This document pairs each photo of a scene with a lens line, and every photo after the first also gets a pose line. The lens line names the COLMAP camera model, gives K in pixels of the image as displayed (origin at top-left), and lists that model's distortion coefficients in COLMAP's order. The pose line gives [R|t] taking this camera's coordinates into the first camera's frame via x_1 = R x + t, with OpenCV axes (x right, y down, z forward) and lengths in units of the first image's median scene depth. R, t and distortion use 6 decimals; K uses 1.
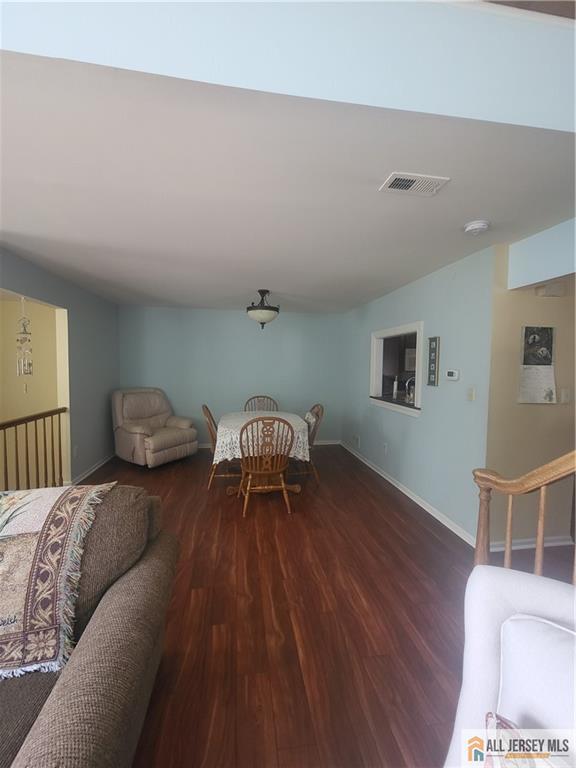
lens RADIAL K [[302.4, 0, 282.7], [0, 302.4, 379.8], [0, 0, 1]] dist [-0.000193, -0.000321]
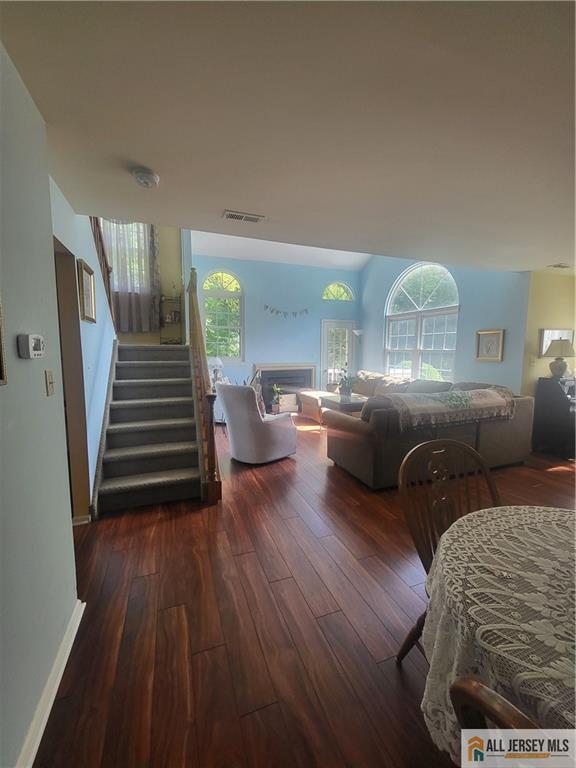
lens RADIAL K [[302.4, 0, 282.7], [0, 302.4, 379.8], [0, 0, 1]] dist [-0.000193, -0.000321]
pose [[-0.978411, 0.006343, -0.206572, 0.250520], [-0.025292, 0.988341, 0.150143, -0.034681], [0.205116, 0.152126, -0.966843, 1.188357]]
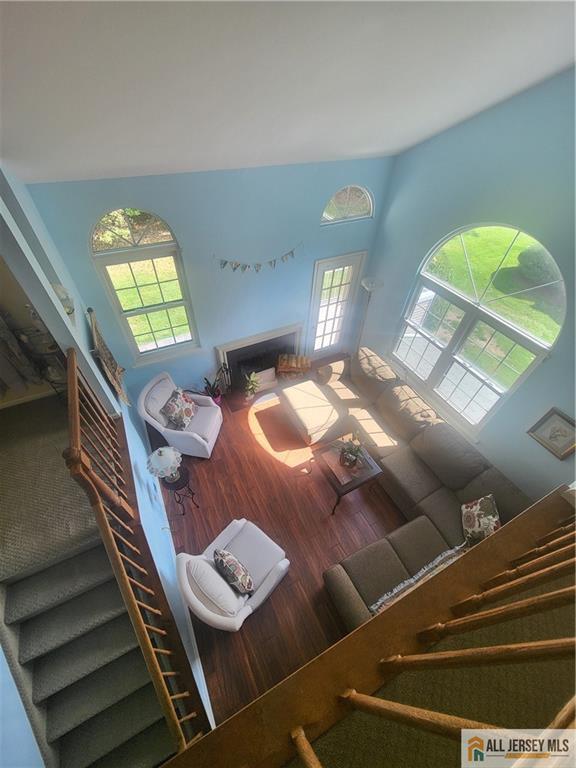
lens RADIAL K [[302.4, 0, 282.7], [0, 302.4, 379.8], [0, 0, 1]] dist [-0.000193, -0.000321]
pose [[-0.948407, 0.196860, -0.248538, 0.103588], [-0.059399, 0.659692, 0.749185, -0.763762], [0.311443, 0.725295, -0.613963, 0.268303]]
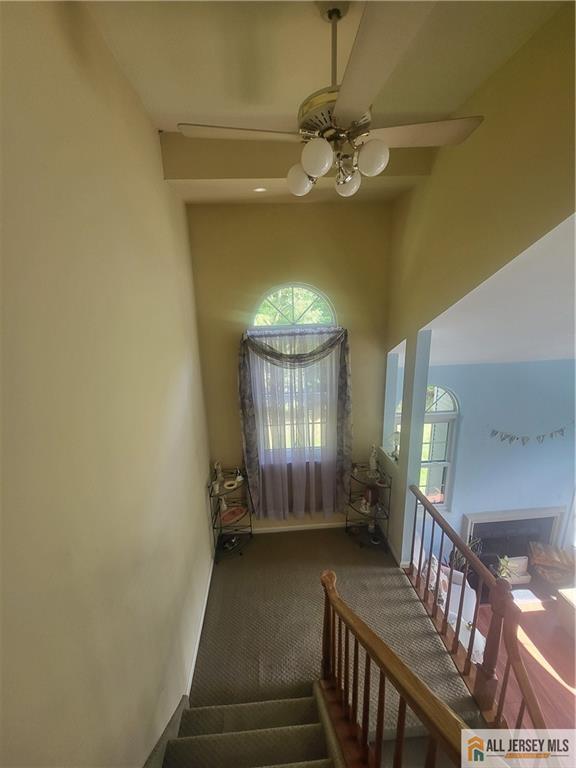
lens RADIAL K [[302.4, 0, 282.7], [0, 302.4, 379.8], [0, 0, 1]] dist [-0.000193, -0.000321]
pose [[-0.996340, 0.000452, 0.085481, 0.682403], [0.025588, 0.955713, 0.293184, -0.776405], [-0.081563, 0.294298, -0.952227, 0.358033]]
